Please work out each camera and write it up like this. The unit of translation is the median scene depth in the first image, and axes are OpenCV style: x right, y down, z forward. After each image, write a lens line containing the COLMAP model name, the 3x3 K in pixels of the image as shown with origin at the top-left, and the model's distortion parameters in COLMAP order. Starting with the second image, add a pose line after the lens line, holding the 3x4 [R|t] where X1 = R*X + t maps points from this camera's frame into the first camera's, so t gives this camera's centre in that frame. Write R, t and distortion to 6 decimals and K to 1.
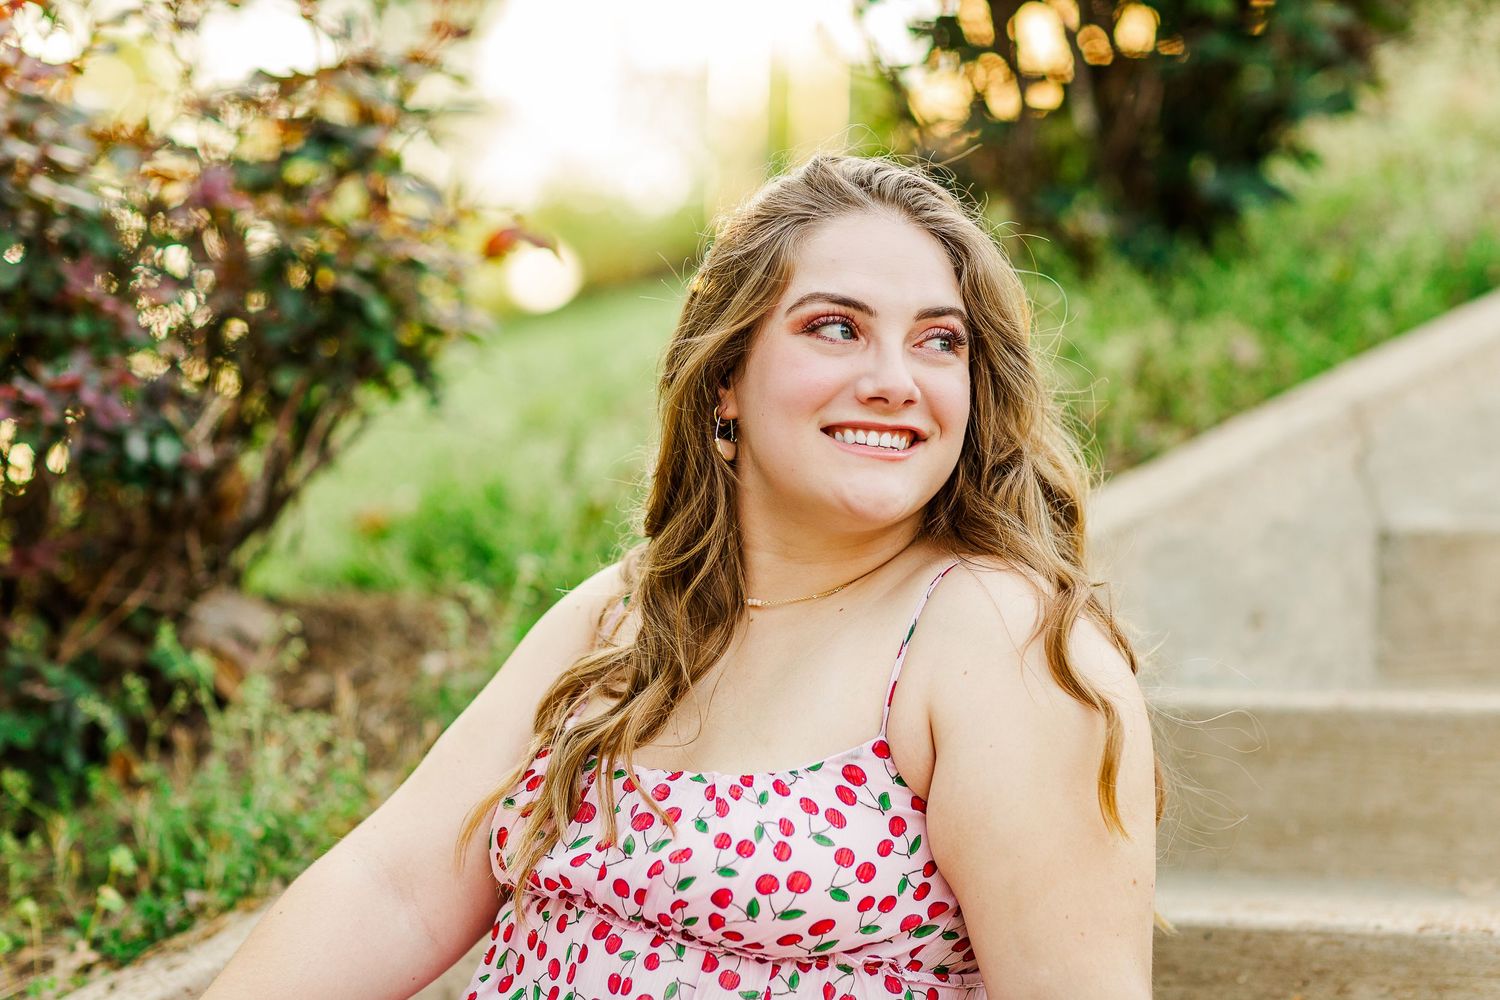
lens RADIAL K [[3224.1, 0, 748.7], [0, 3224.1, 499.1], [0, 0, 1]] dist [-0.144689, 0.000000]
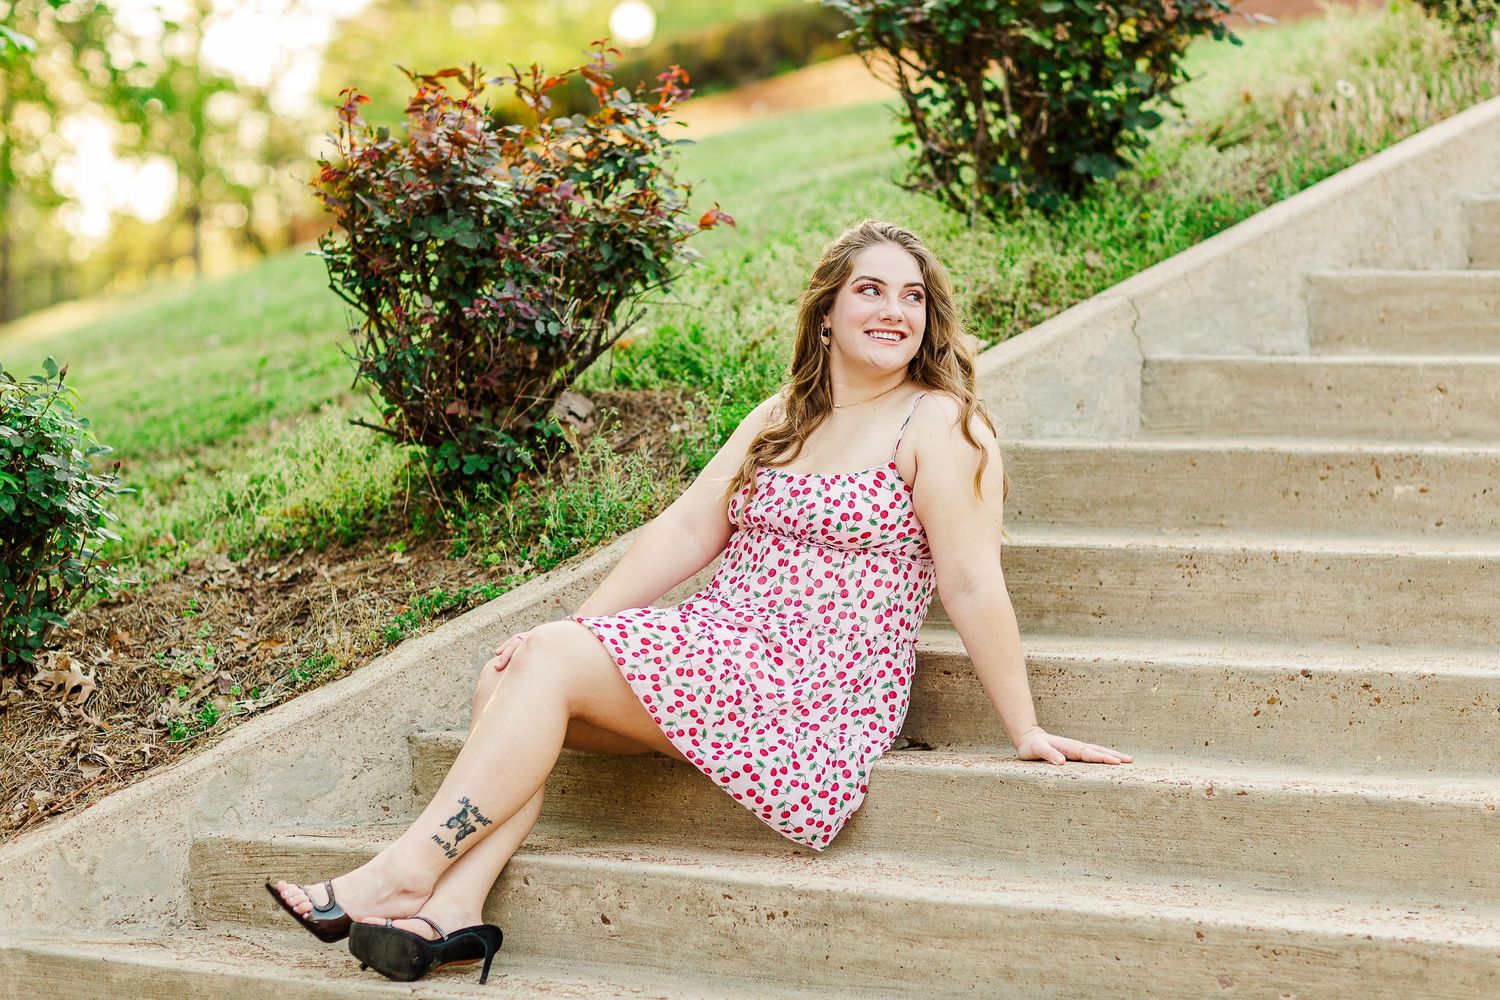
lens RADIAL K [[3224.1, 0, 751.0], [0, 3224.1, 501.5], [0, 0, 1]] dist [-0.144689, 0.000000]
pose [[0.999733, -0.005720, -0.022375, -0.009059], [0.007523, 0.996660, 0.081319, -0.091680], [0.021836, -0.081466, 0.996437, -1.384897]]
